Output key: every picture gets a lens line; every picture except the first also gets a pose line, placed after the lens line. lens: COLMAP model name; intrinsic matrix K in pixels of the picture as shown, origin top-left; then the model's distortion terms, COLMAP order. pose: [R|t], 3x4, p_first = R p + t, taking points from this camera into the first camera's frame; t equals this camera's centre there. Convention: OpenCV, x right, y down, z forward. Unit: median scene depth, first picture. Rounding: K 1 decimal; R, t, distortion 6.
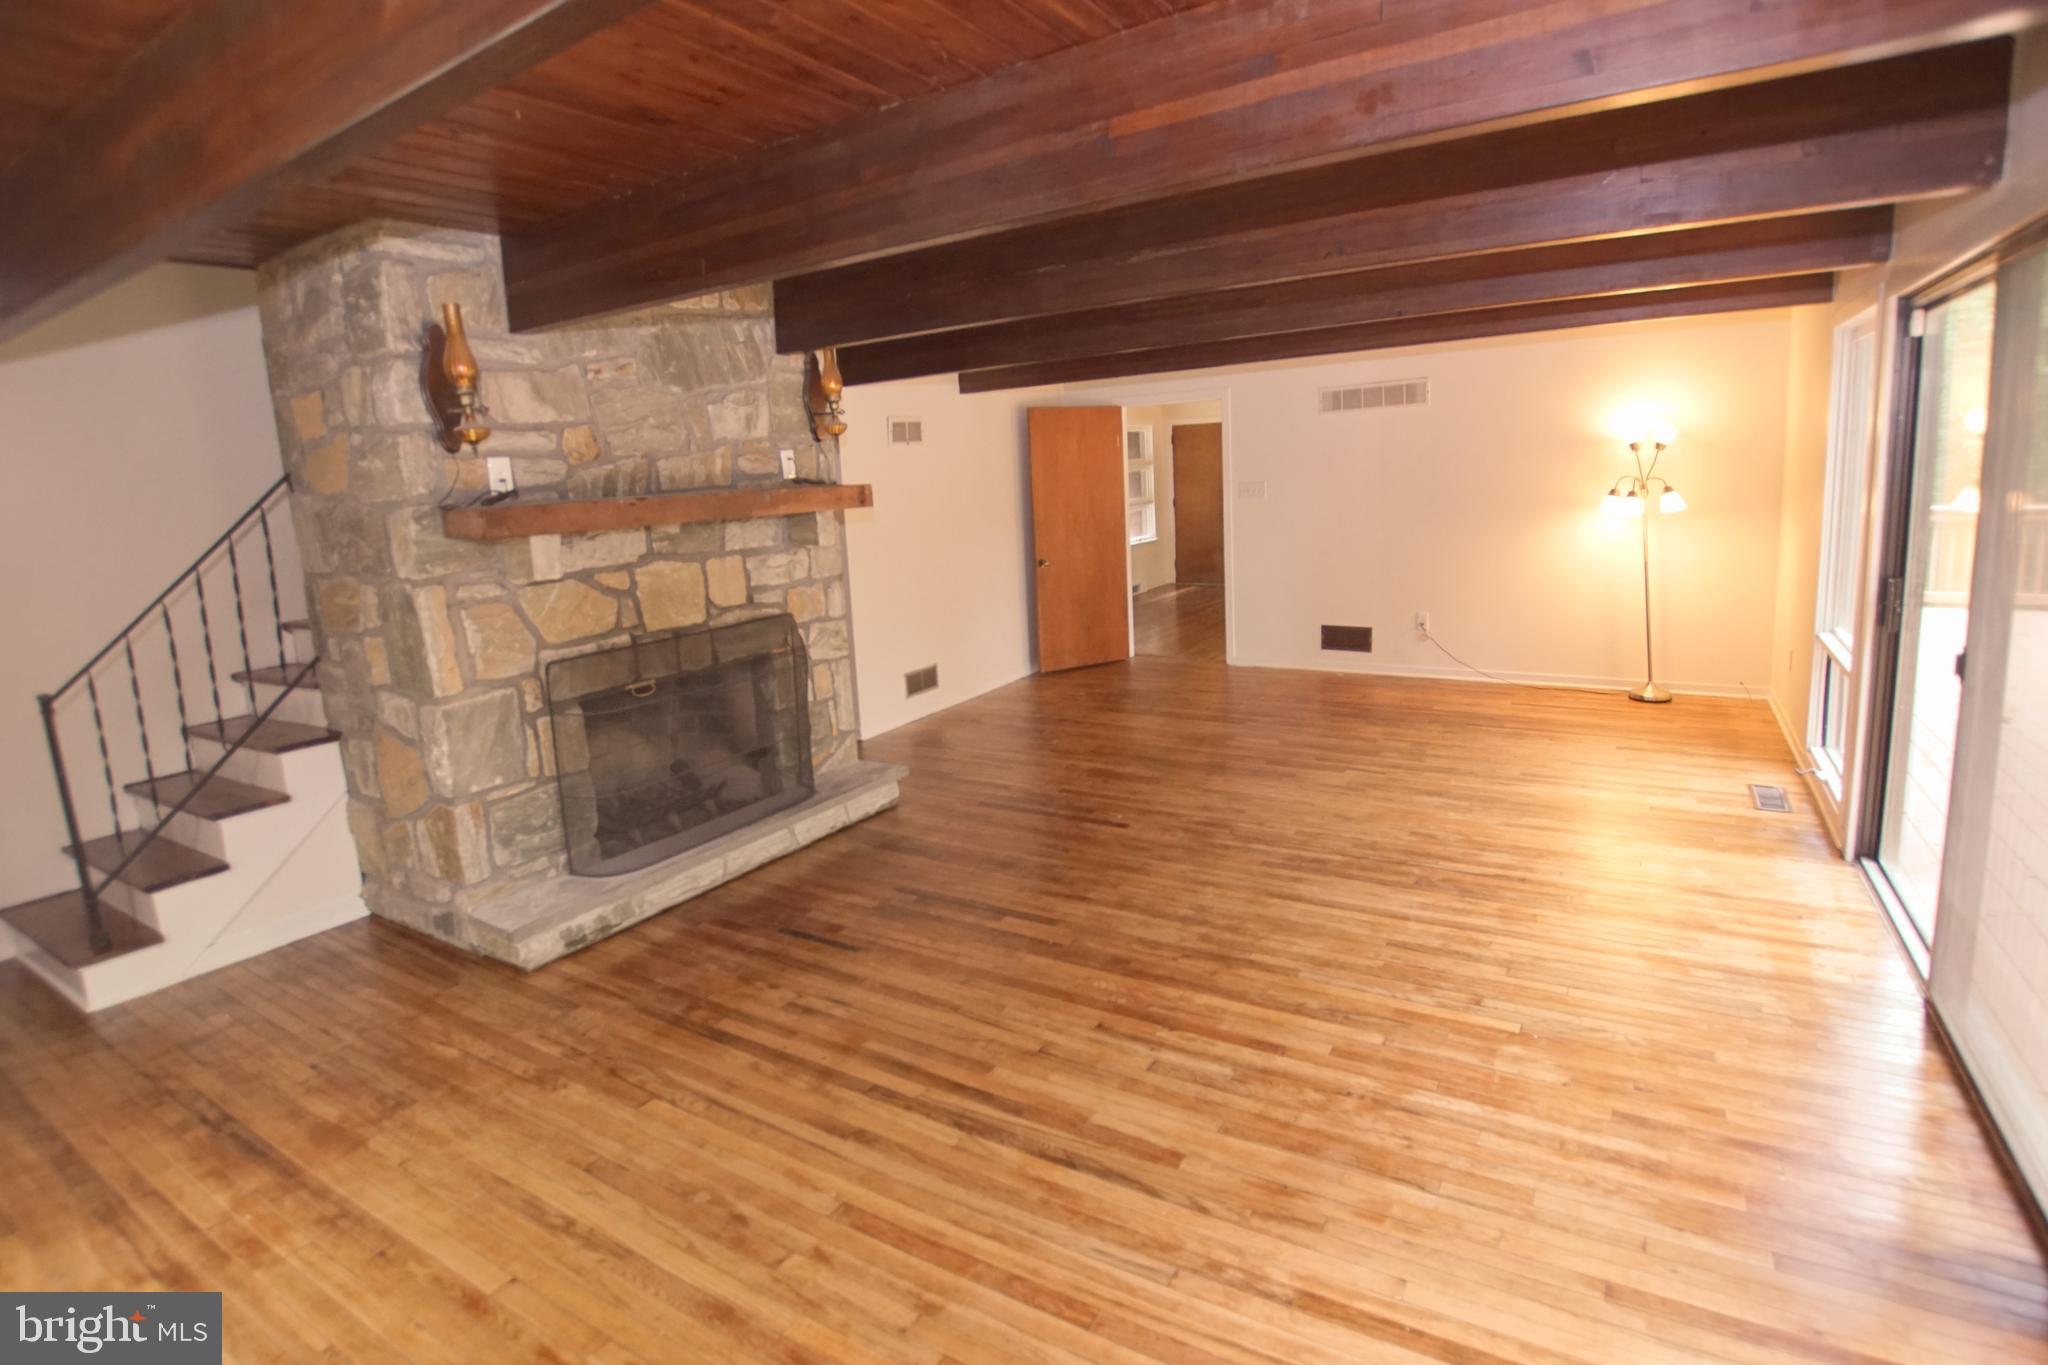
lens RADIAL K [[1041.4, 0, 1027.4], [0, 1041.4, 637.2], [0, 0, 1]] dist [-0.001483, -0.000053]
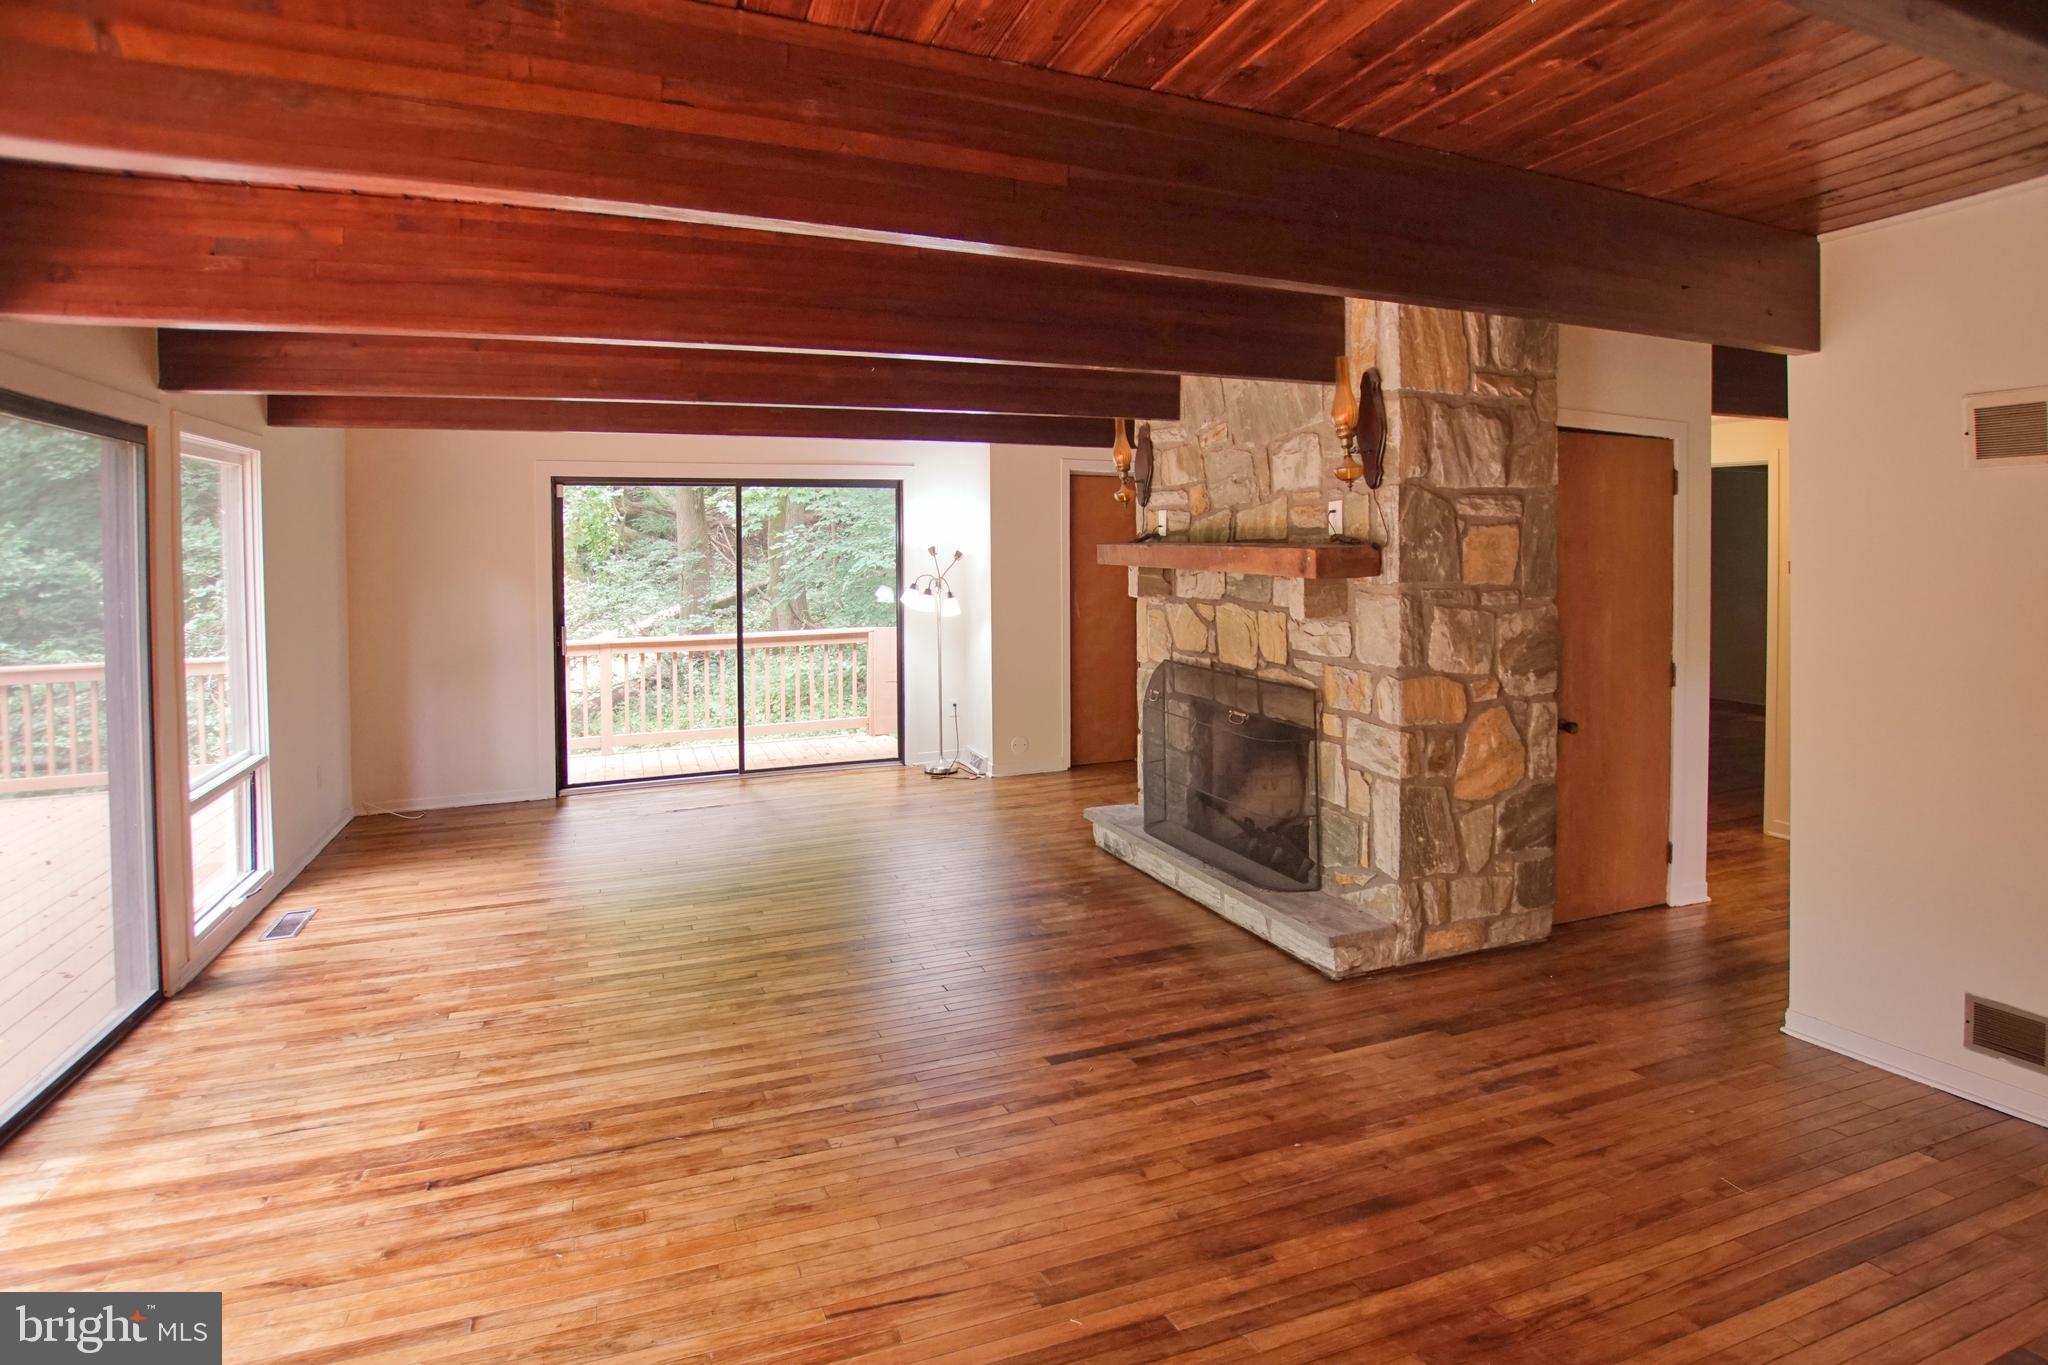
lens RADIAL K [[1046.9, 0, 1024.0], [0, 1046.9, 682.5], [0, 0, 1]] dist [0.000327, 0.000579]
pose [[-0.595585, 0.154670, -0.788261, 0.697068], [-0.104967, 0.957890, 0.267263, -0.276976], [0.796405, 0.241919, -0.554269, 1.517080]]
